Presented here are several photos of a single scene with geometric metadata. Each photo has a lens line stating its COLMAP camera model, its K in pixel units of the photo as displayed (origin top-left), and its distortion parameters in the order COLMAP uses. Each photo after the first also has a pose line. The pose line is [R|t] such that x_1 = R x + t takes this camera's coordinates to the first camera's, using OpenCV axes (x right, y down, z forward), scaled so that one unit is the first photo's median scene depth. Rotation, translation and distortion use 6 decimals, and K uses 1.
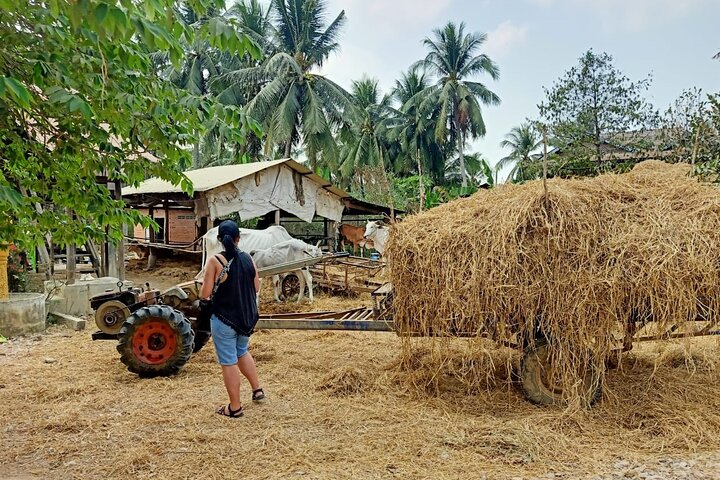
lens RADIAL K [[524.6, 0, 360.2], [0, 524.6, 261.6], [0, 0, 1]] dist [0.066977, -0.086281]
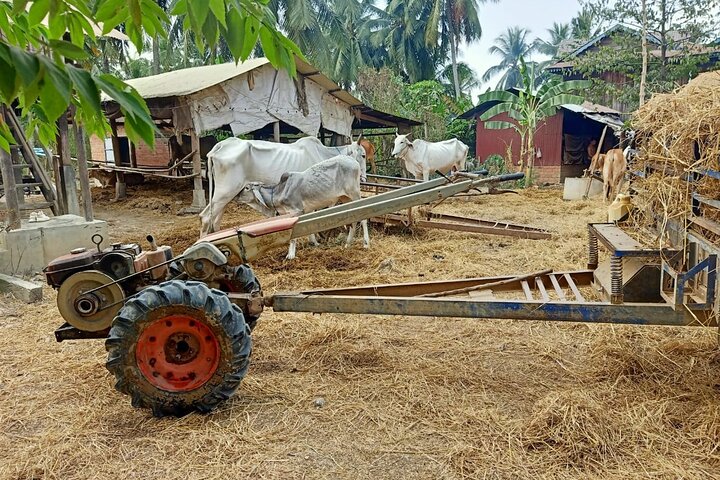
lens RADIAL K [[524.6, 0, 360.2], [0, 524.6, 261.6], [0, 0, 1]] dist [0.066977, -0.086281]
pose [[0.997835, -0.031438, 0.057774, -0.085098], [0.022635, 0.988854, 0.147156, -0.003446], [-0.061757, -0.145529, 0.987425, 0.173943]]
